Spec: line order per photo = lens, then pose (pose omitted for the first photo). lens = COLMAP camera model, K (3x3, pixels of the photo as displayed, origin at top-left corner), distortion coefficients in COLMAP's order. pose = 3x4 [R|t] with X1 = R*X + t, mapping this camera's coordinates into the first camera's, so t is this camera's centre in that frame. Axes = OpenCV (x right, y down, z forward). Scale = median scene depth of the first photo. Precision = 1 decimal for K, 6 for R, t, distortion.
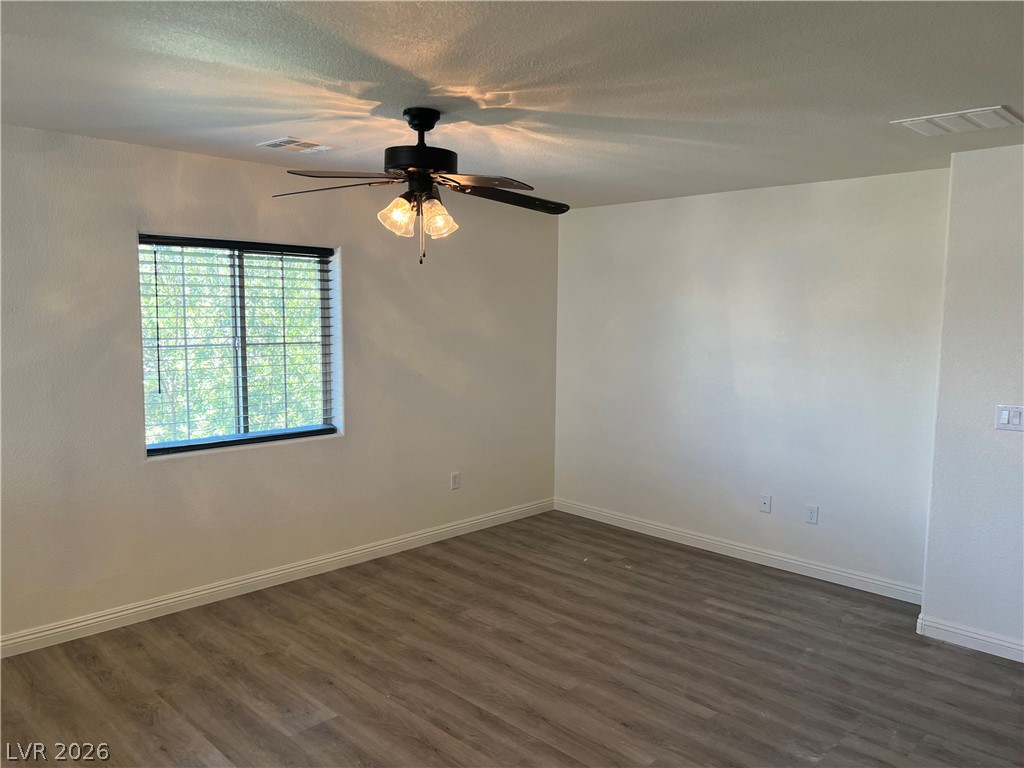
lens RADIAL K [[774.6, 0, 507.4], [0, 774.6, 387.4], [0, 0, 1]] dist [0.064044, -0.076835]
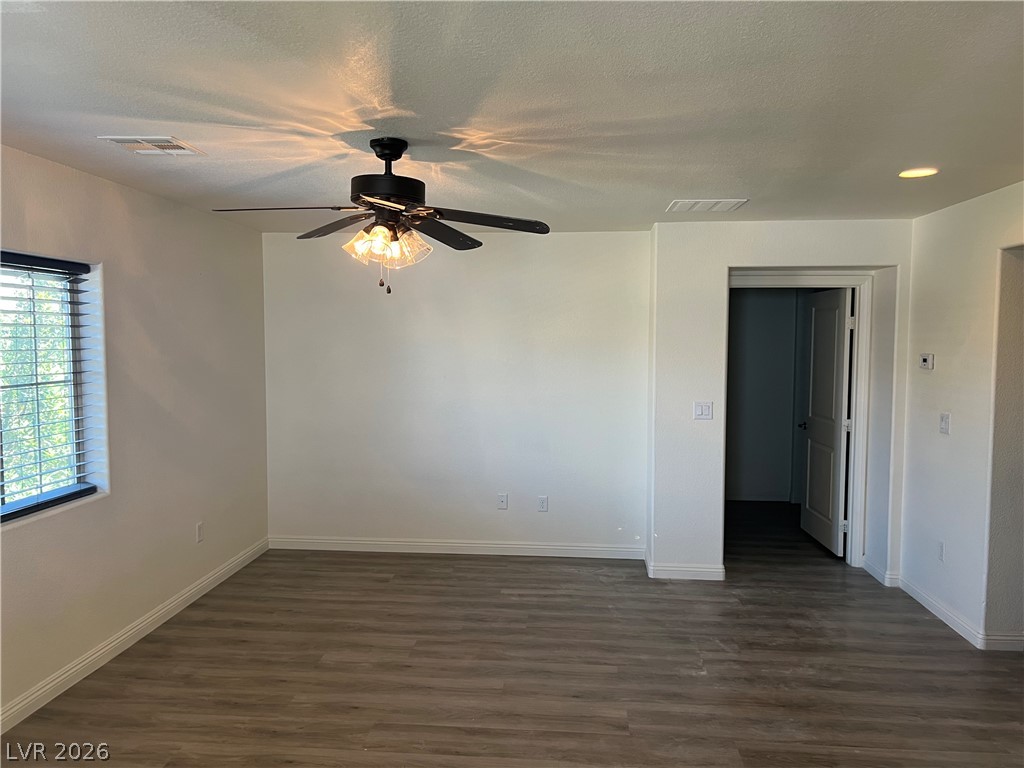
lens RADIAL K [[774.6, 0, 507.4], [0, 774.6, 387.4], [0, 0, 1]] dist [0.064044, -0.076835]
pose [[0.777754, -0.054423, 0.626209, -0.458587], [0.074538, 0.997201, -0.005911, -0.016778], [-0.624134, 0.051274, 0.779633, 0.106266]]
